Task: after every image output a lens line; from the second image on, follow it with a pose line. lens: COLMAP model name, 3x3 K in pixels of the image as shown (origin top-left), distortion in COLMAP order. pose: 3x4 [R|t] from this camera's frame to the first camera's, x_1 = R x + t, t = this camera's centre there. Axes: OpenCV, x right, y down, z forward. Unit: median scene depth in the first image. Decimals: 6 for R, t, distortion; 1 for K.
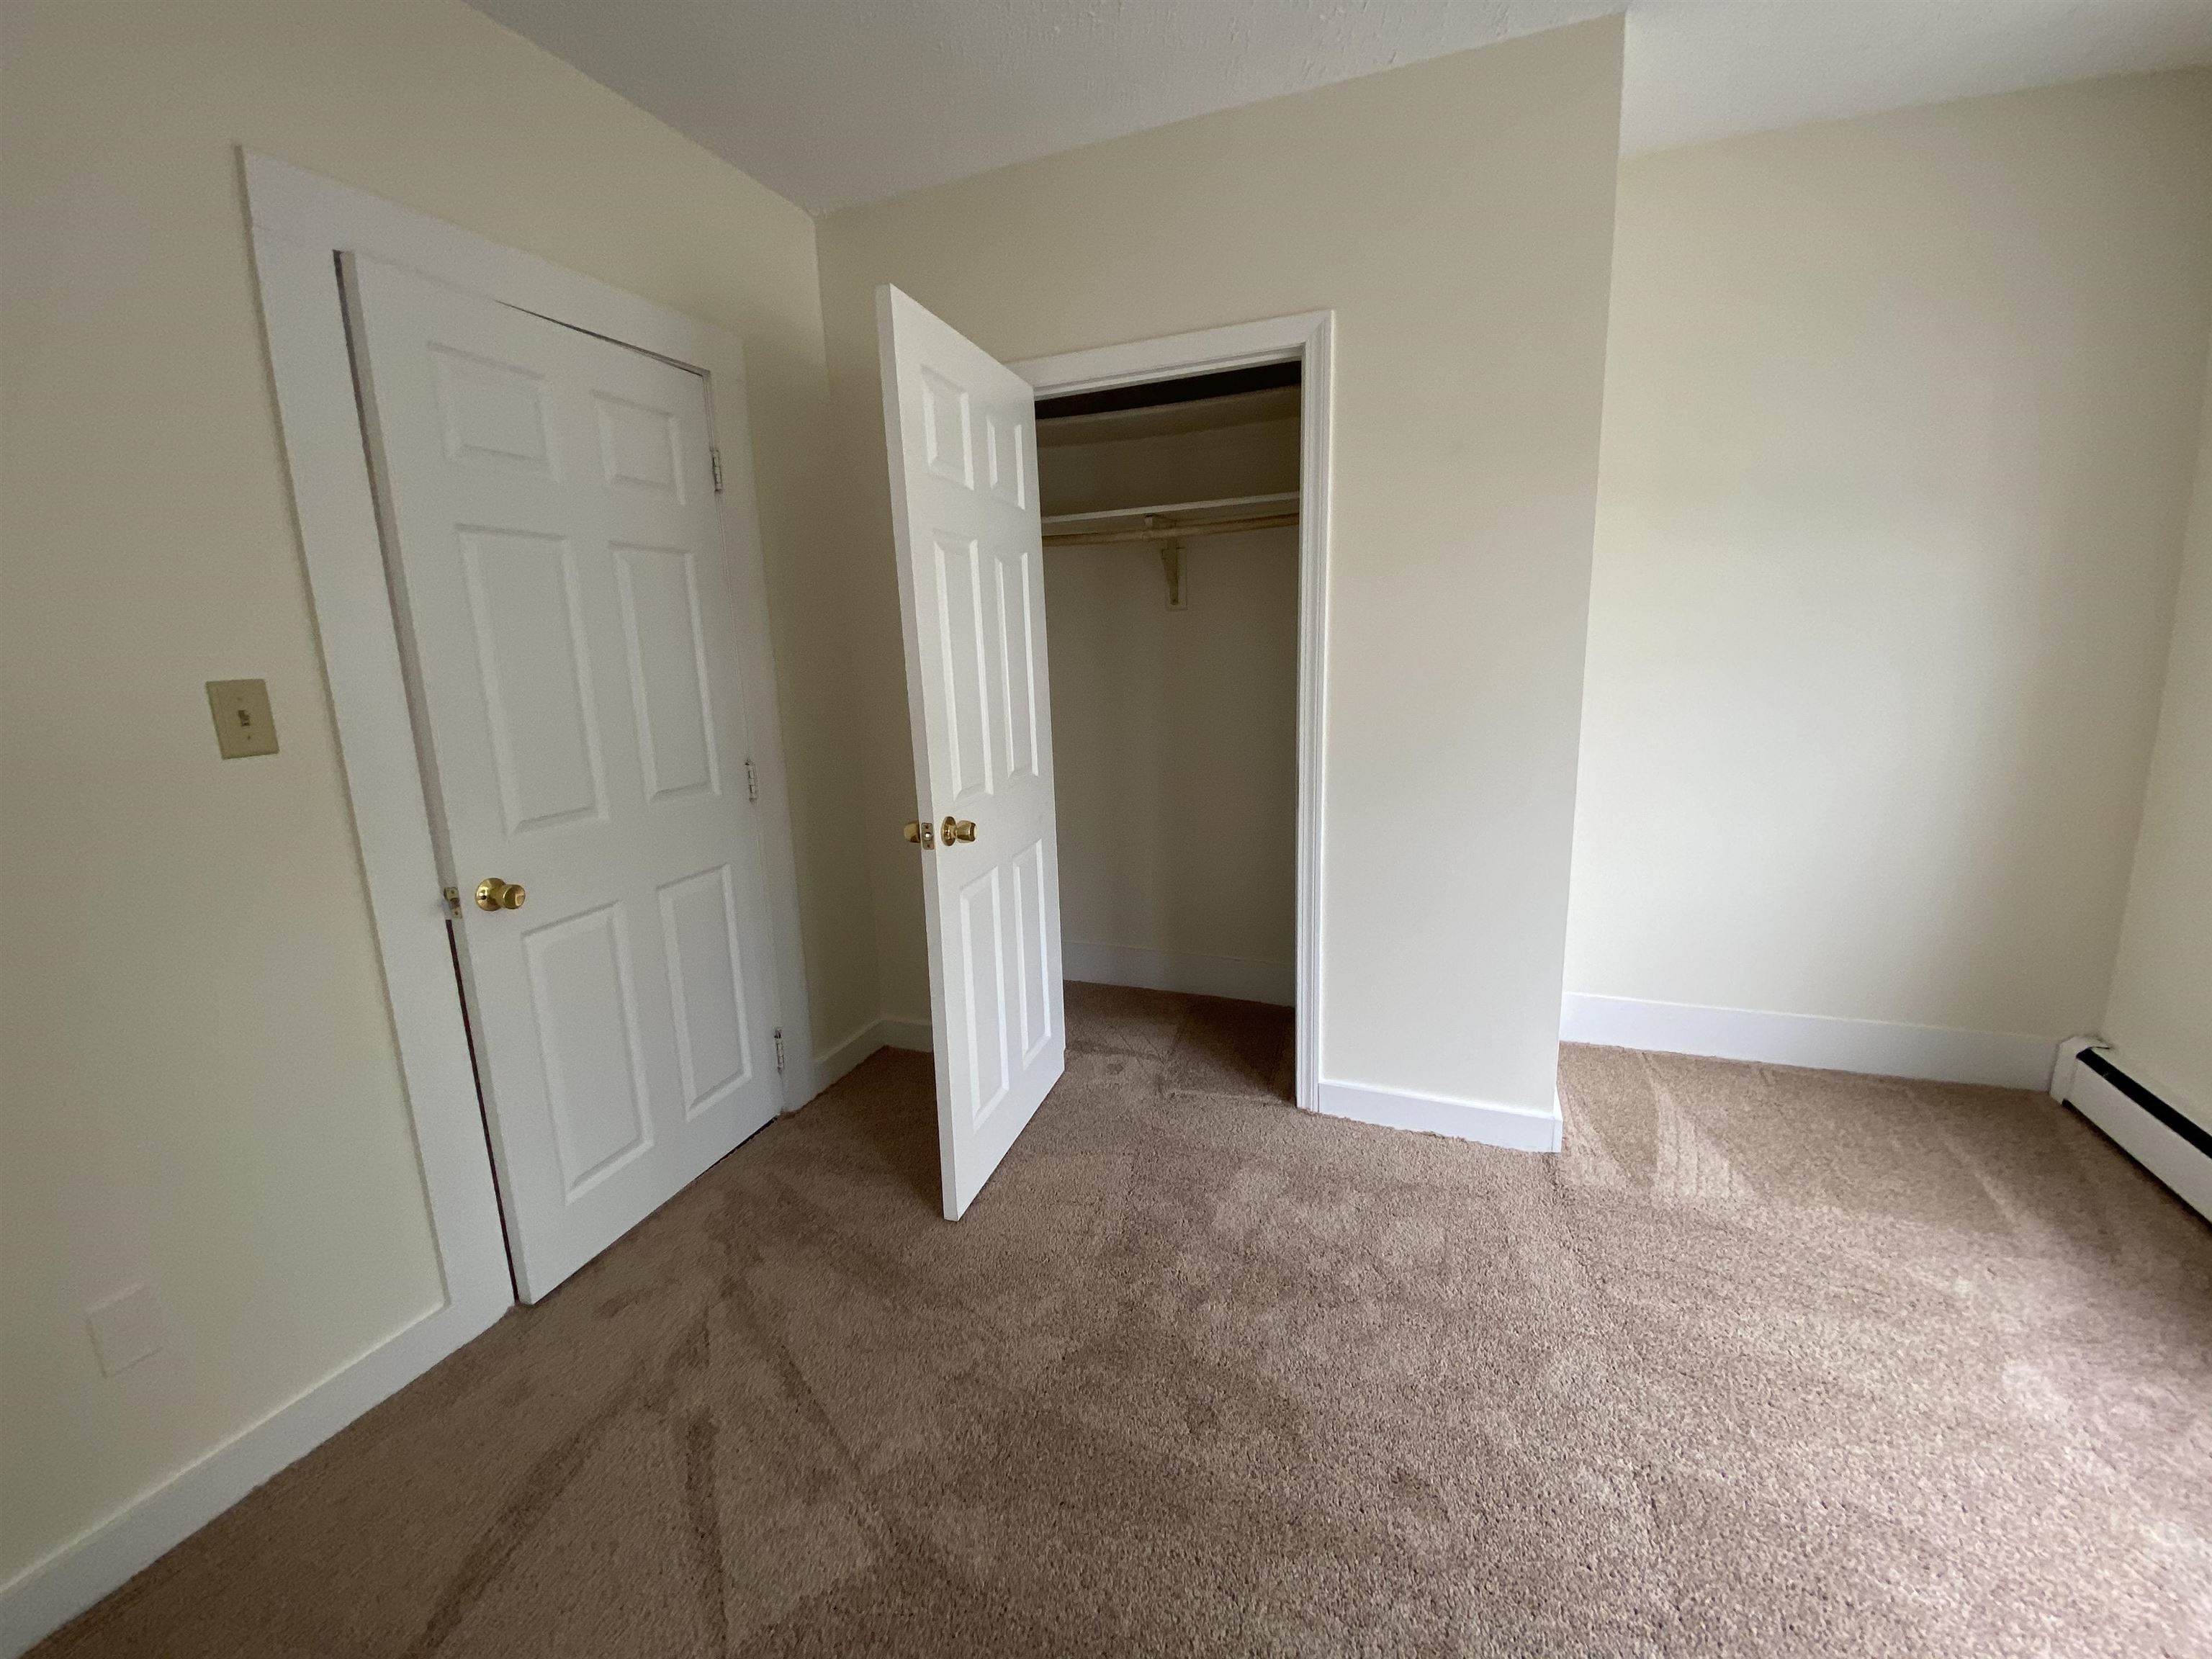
lens RADIAL K [[910.2, 0, 1098.7], [0, 910.2, 818.6], [0, 0, 1]] dist [0.002231, -0.010758]
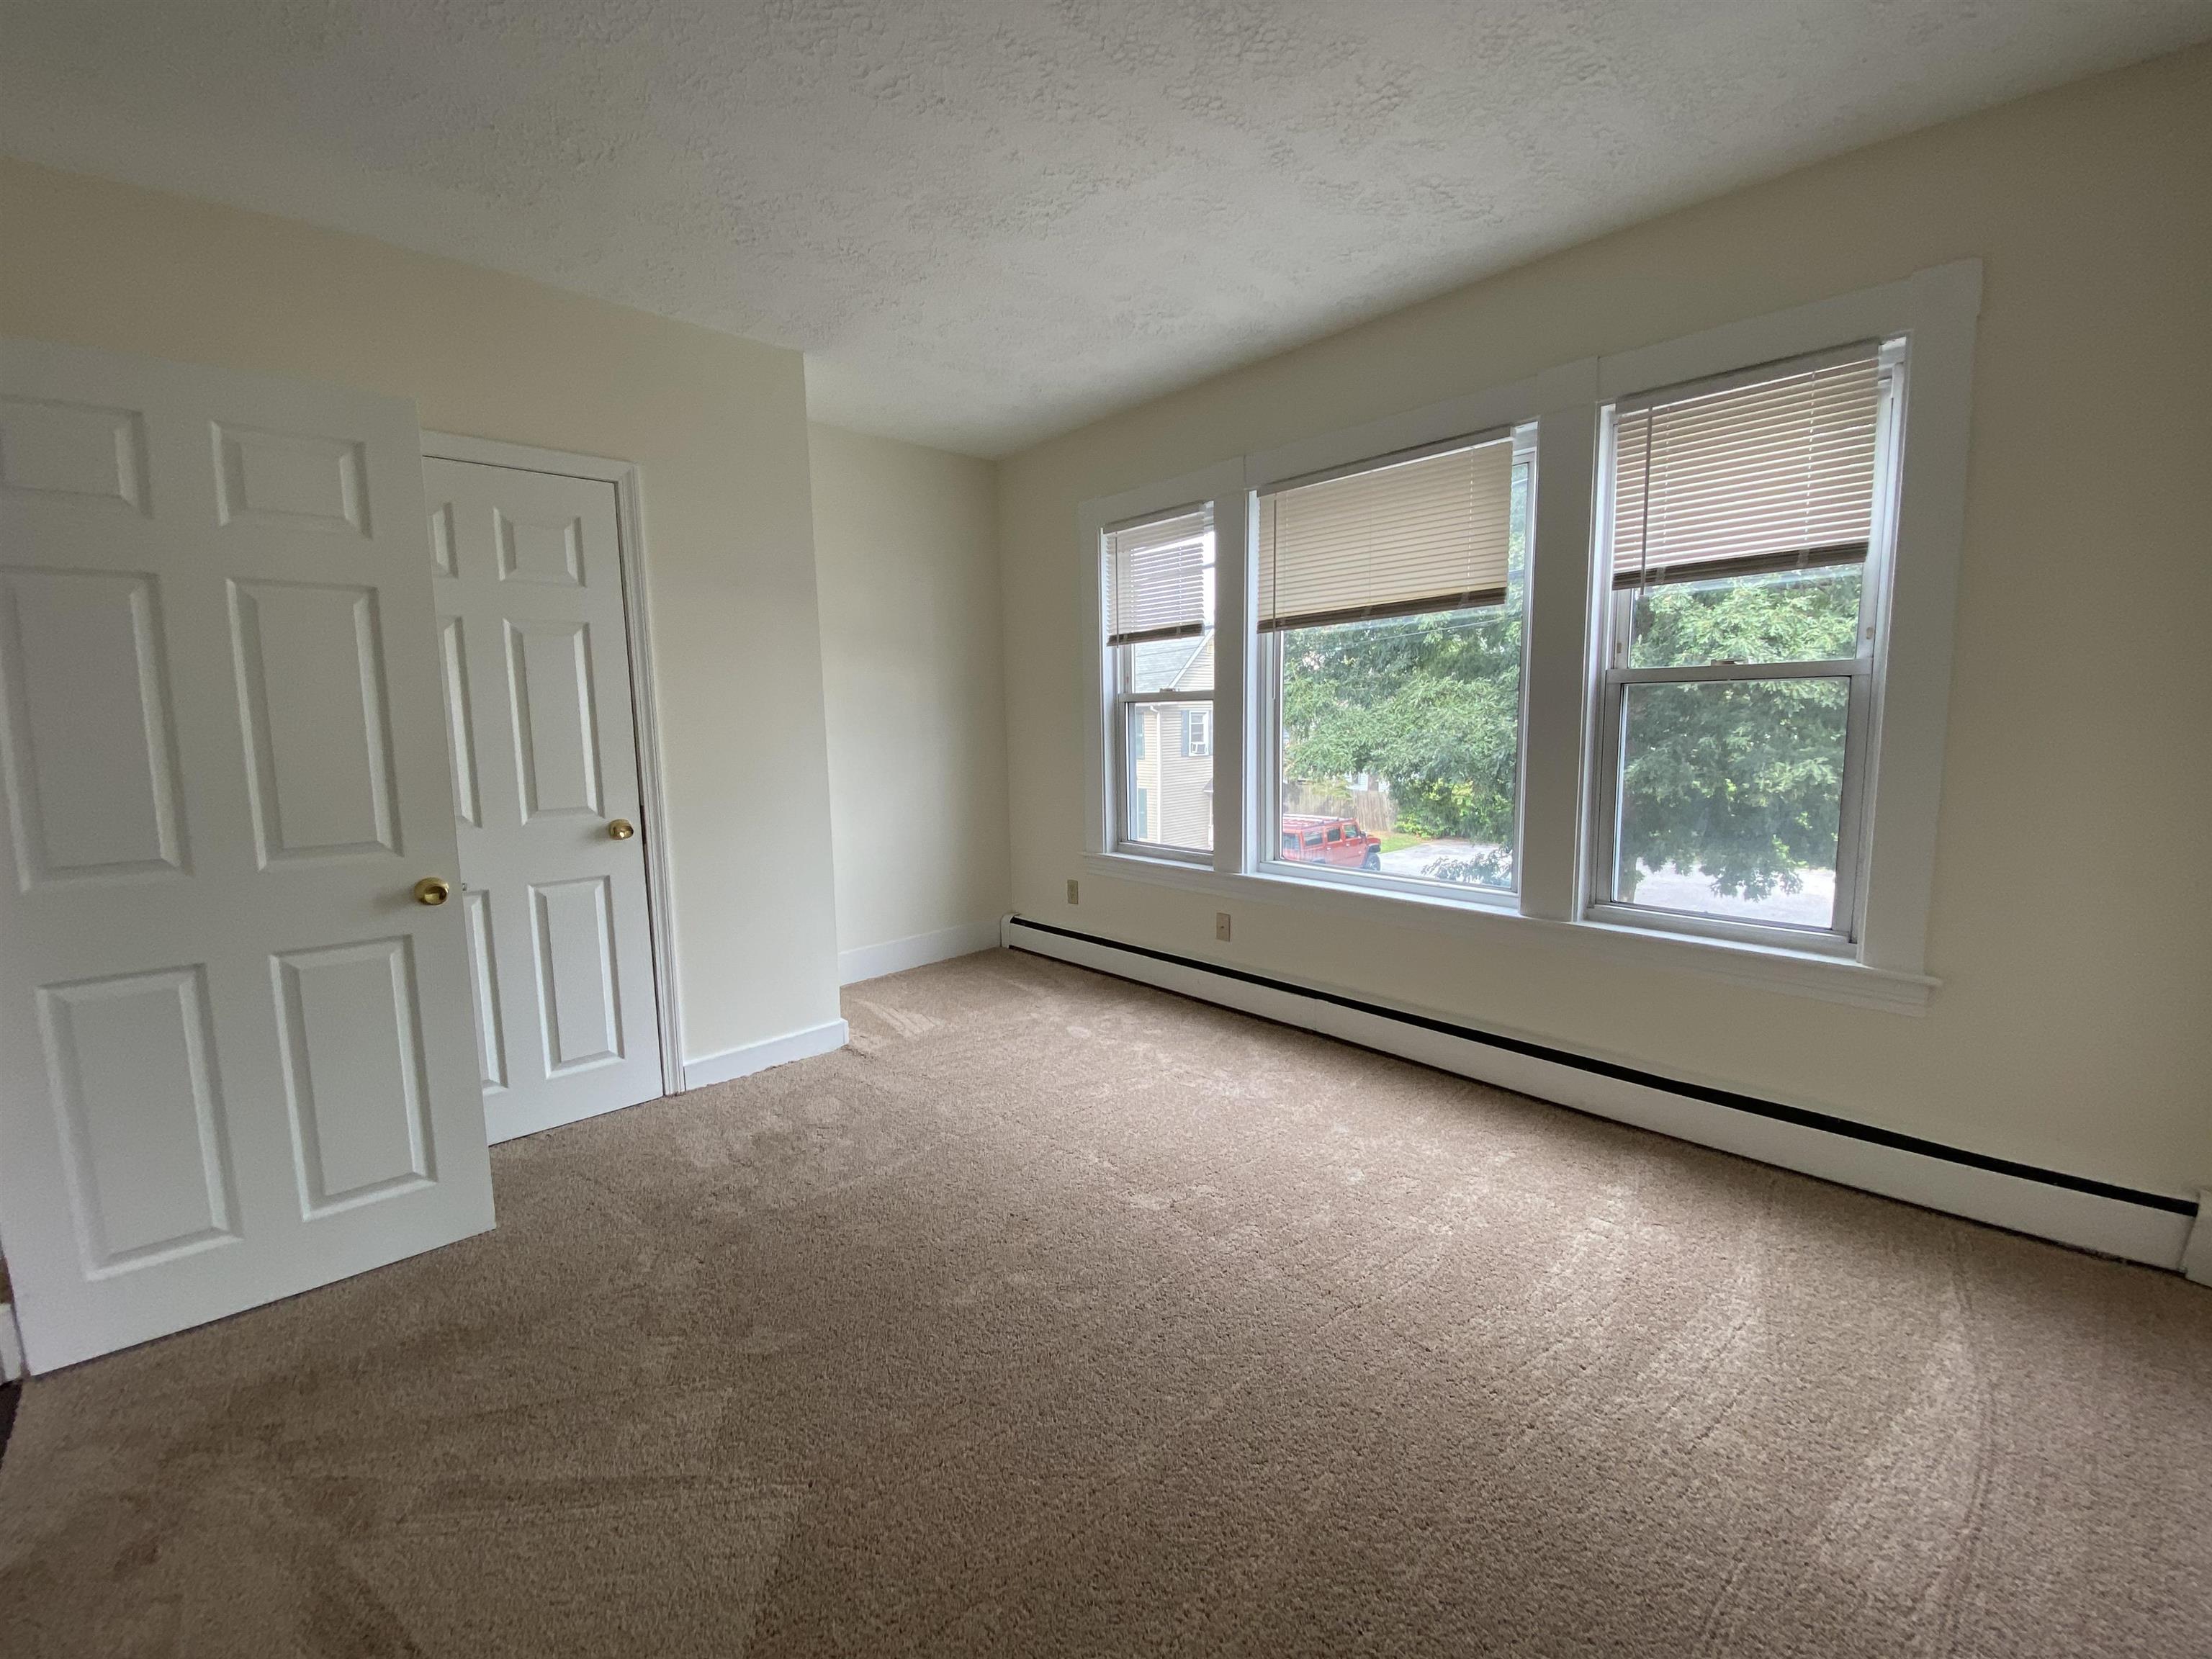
lens RADIAL K [[889.6, 0, 1097.5], [0, 889.6, 823.2], [0, 0, 1]] dist [0.026149, -0.023214]
pose [[0.417411, -0.083263, 0.904895, -0.760572], [0.184611, 0.982798, 0.005274, 0.084795], [-0.889768, 0.164852, 0.425602, -0.087593]]
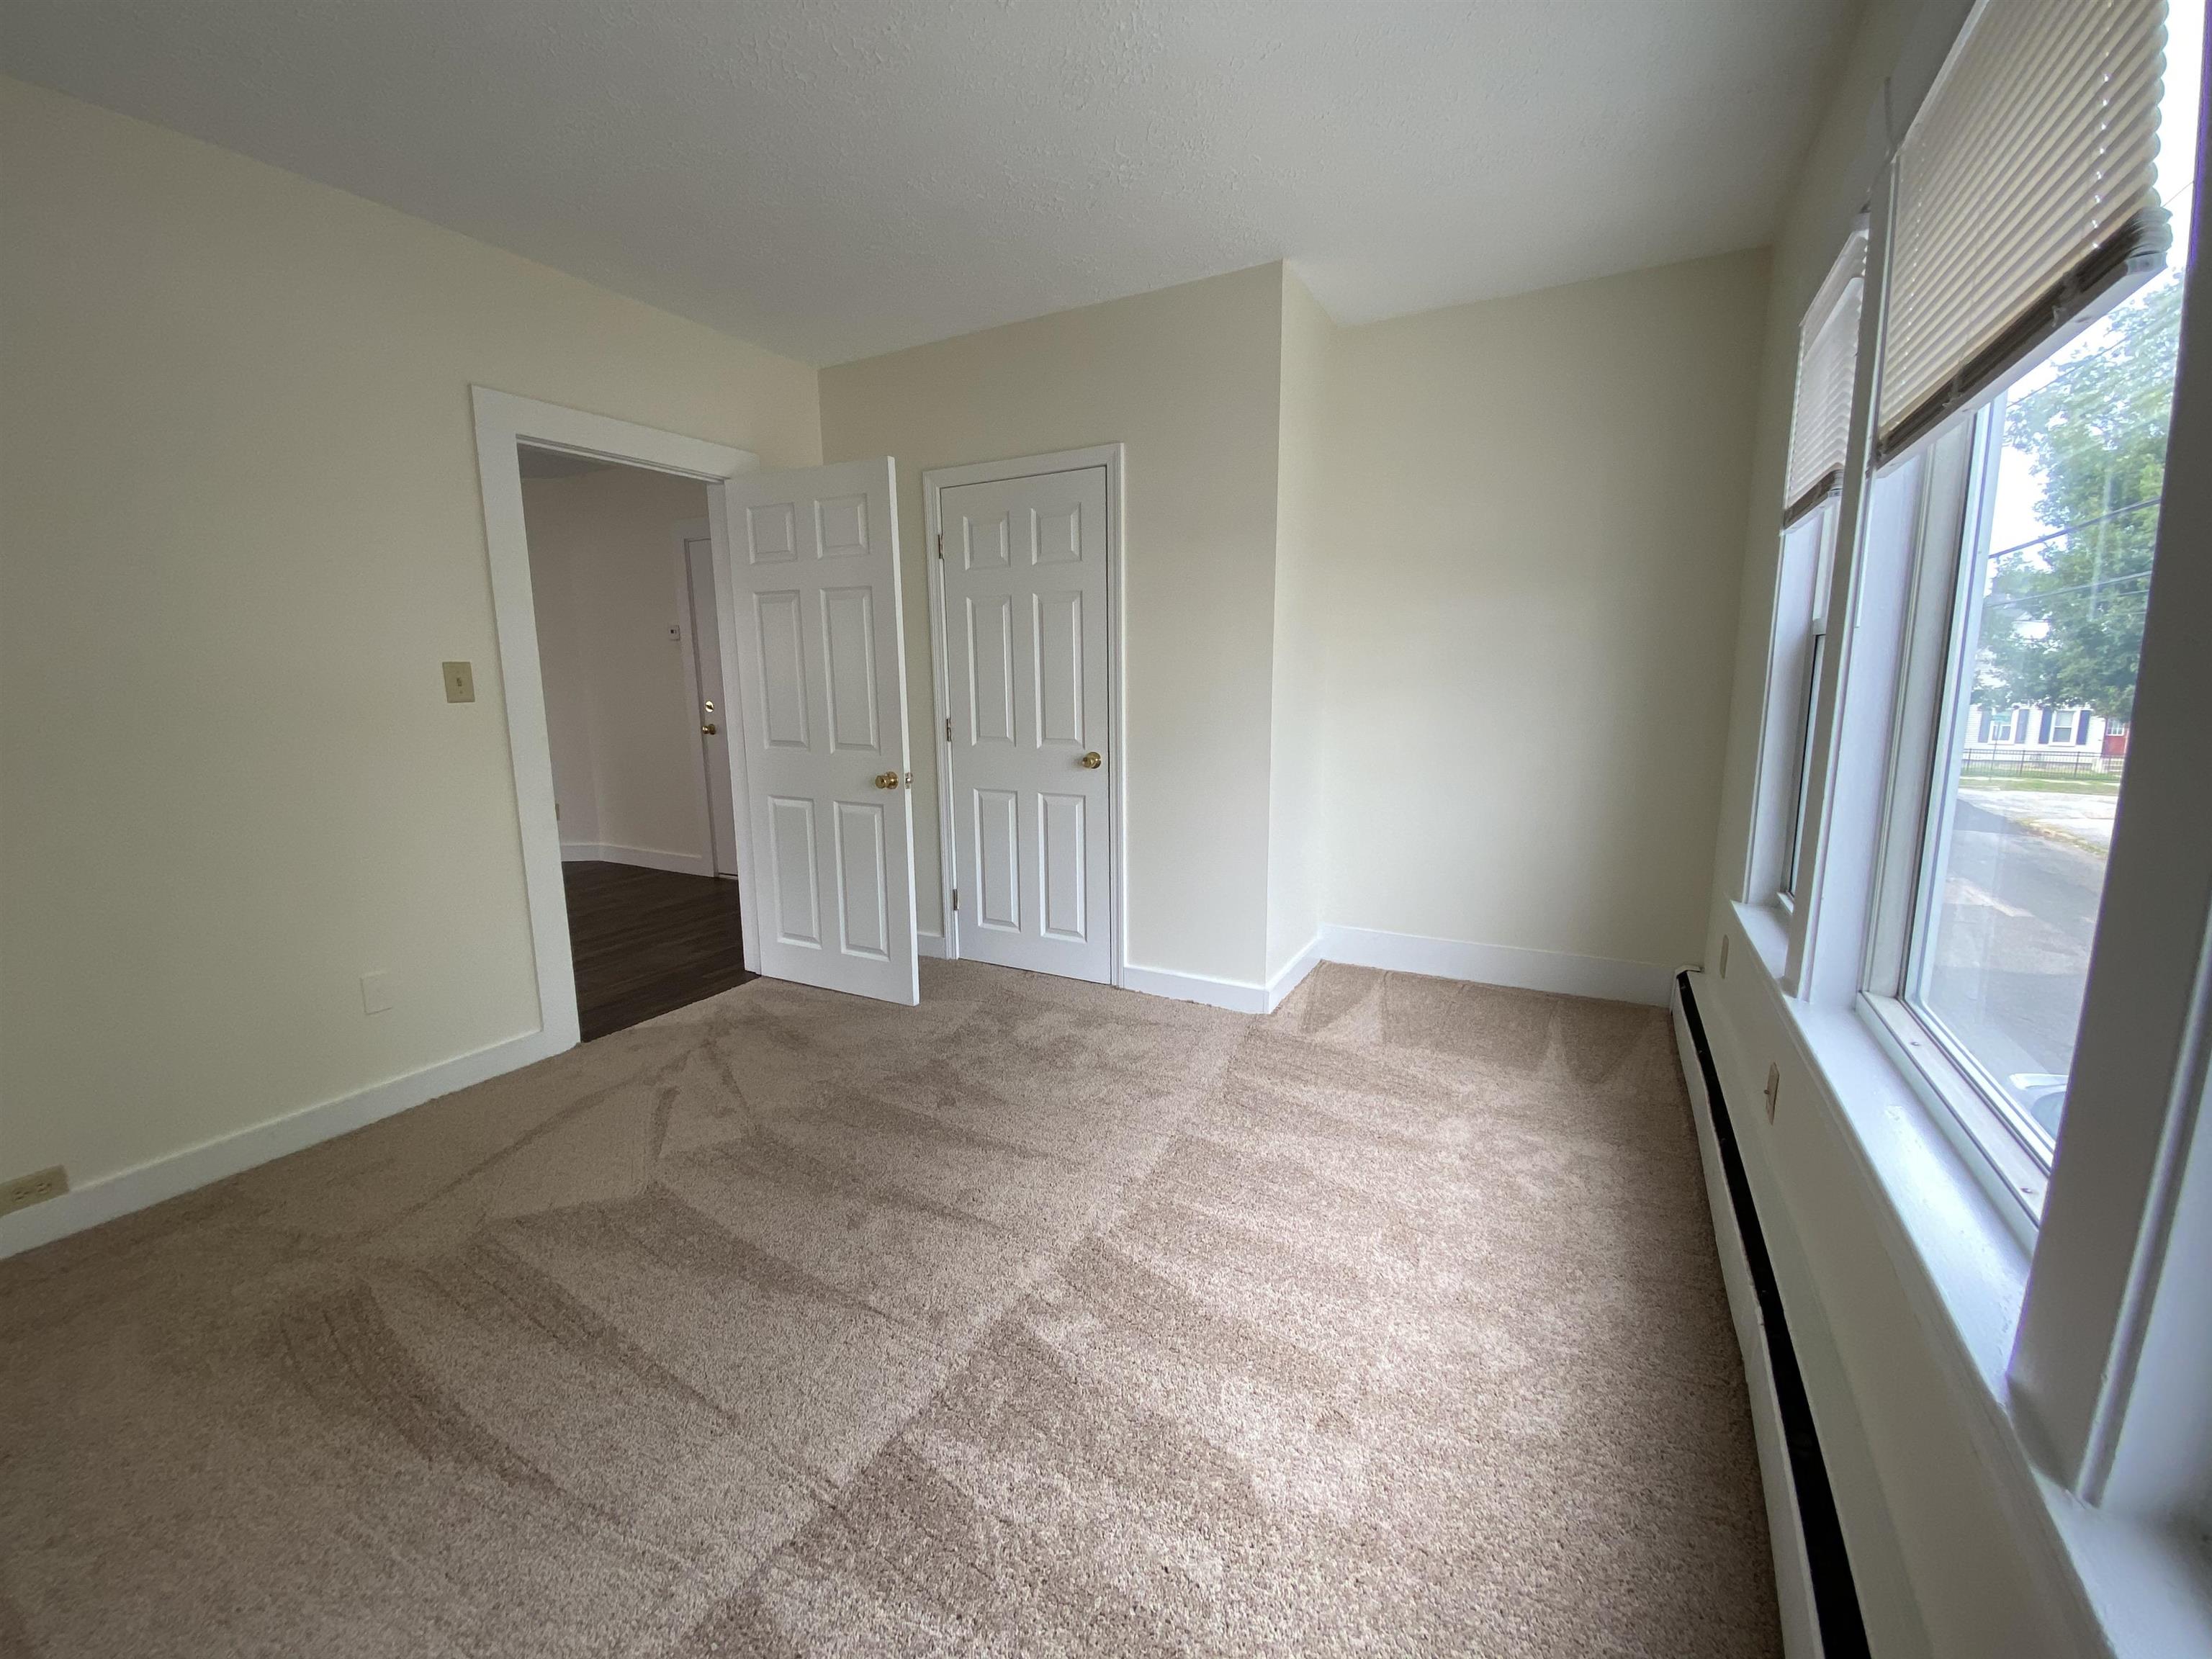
lens RADIAL K [[897.5, 0, 1097.1], [0, 897.5, 815.9], [0, 0, 1]] dist [0.025162, -0.022353]
pose [[0.992961, 0.039943, -0.111507, 0.450193], [-0.043188, 0.998706, -0.026836, 0.119095], [0.110290, 0.031463, 0.993401, -0.539012]]
